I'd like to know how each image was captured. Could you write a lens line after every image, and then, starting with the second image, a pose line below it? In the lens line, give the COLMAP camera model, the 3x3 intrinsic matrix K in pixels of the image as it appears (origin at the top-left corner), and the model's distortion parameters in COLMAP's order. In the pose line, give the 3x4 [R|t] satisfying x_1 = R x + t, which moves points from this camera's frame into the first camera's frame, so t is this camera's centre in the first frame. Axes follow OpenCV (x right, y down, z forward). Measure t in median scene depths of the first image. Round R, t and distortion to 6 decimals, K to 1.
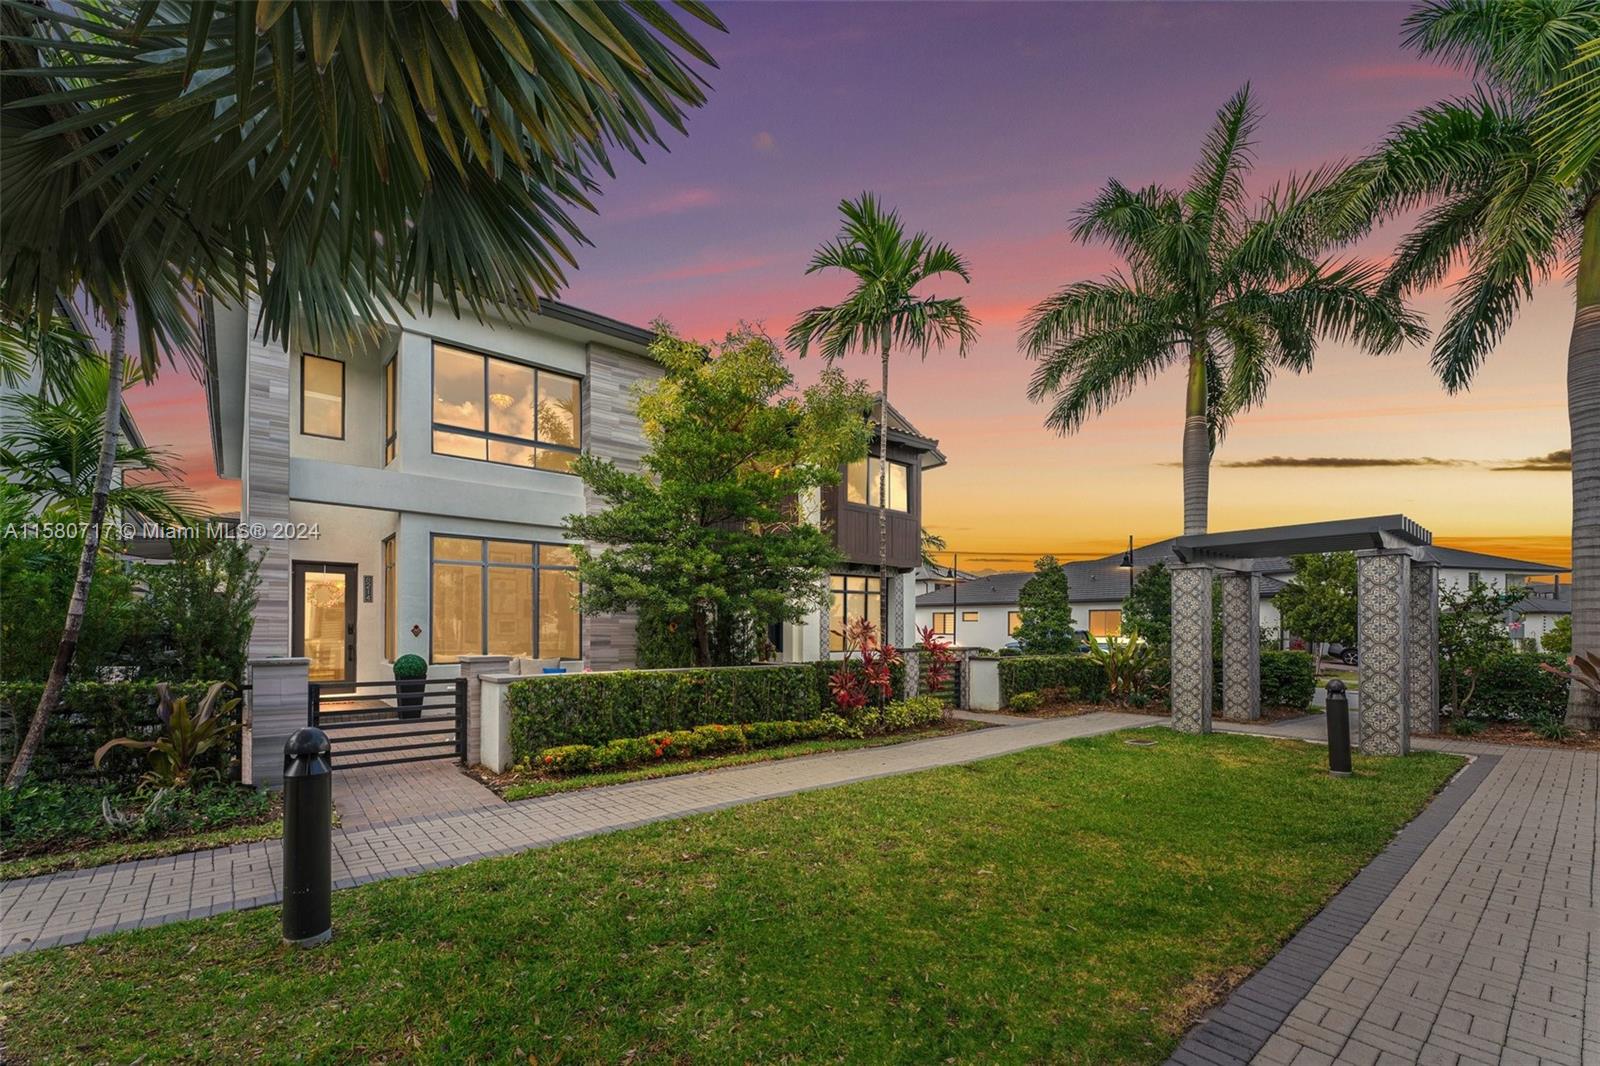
lens RADIAL K [[675.6, 0, 802.6], [0, 675.6, 633.9], [0, 0, 1]] dist [0.000405, 0.000033]
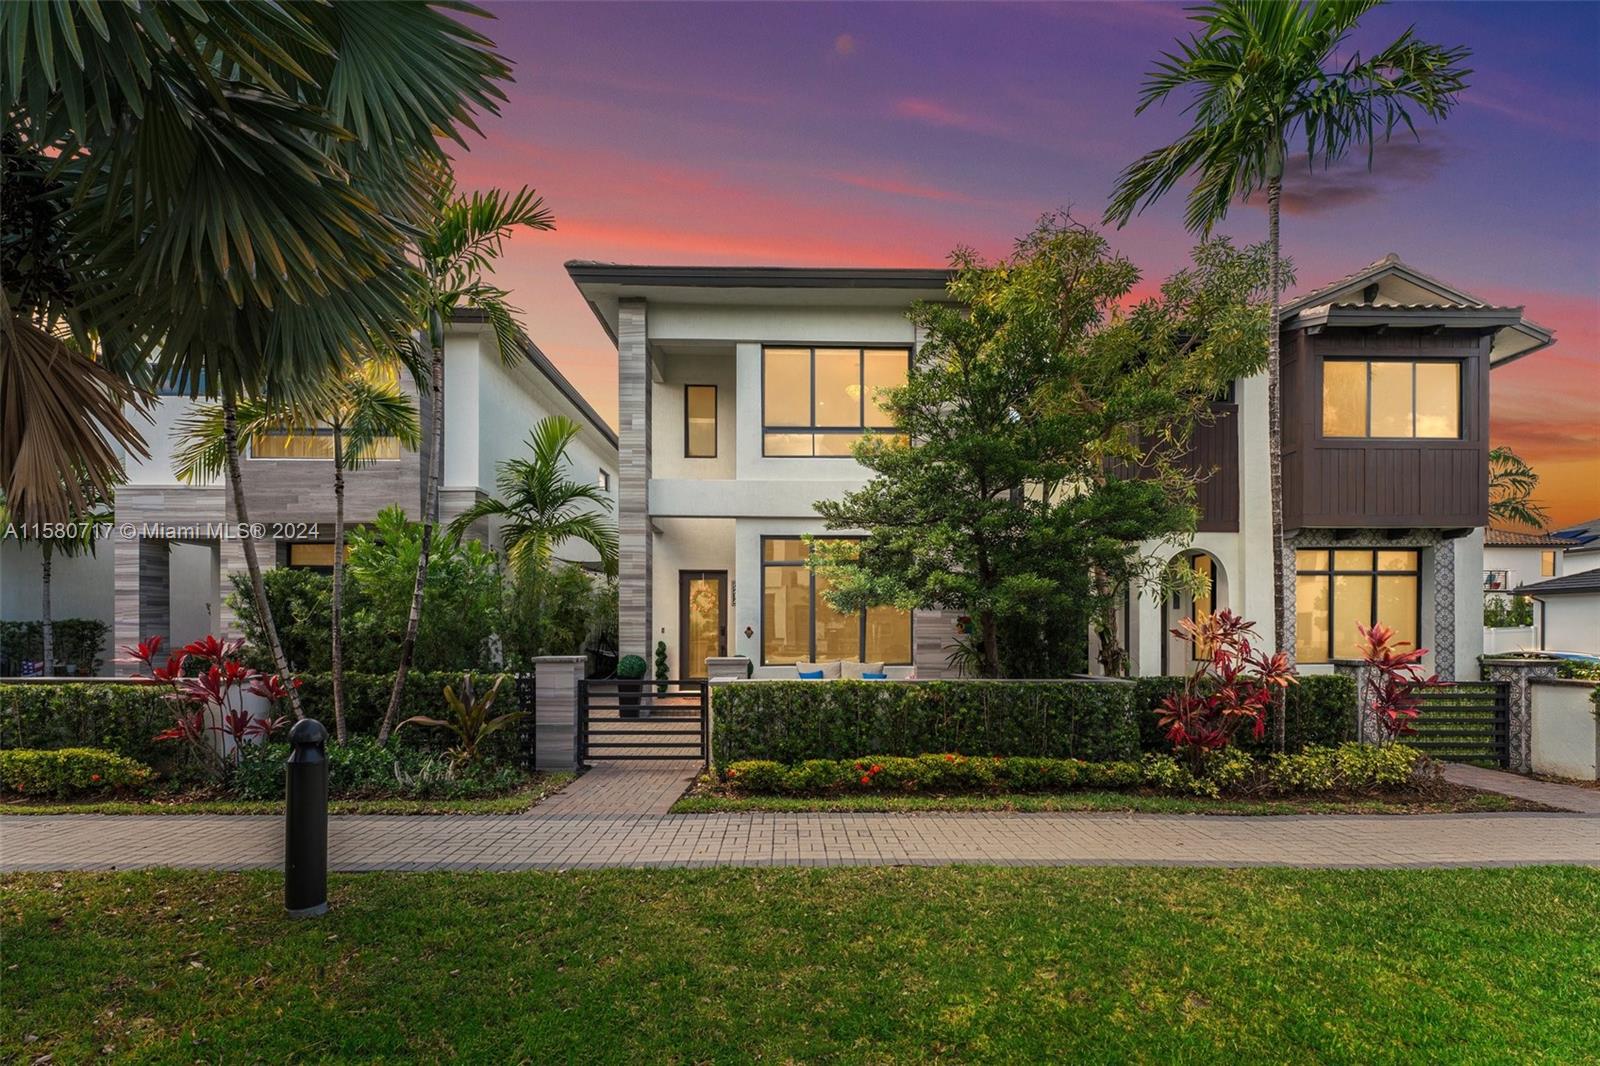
lens RADIAL K [[740.3, 0, 799.9], [0, 740.3, 640.3], [0, 0, 1]] dist [-0.001706, -0.000570]
pose [[0.773573, 0.006122, -0.633678, 0.249483], [-0.002493, 0.999975, 0.006618, -0.000092], [0.633703, -0.003540, 0.773569, 0.220358]]
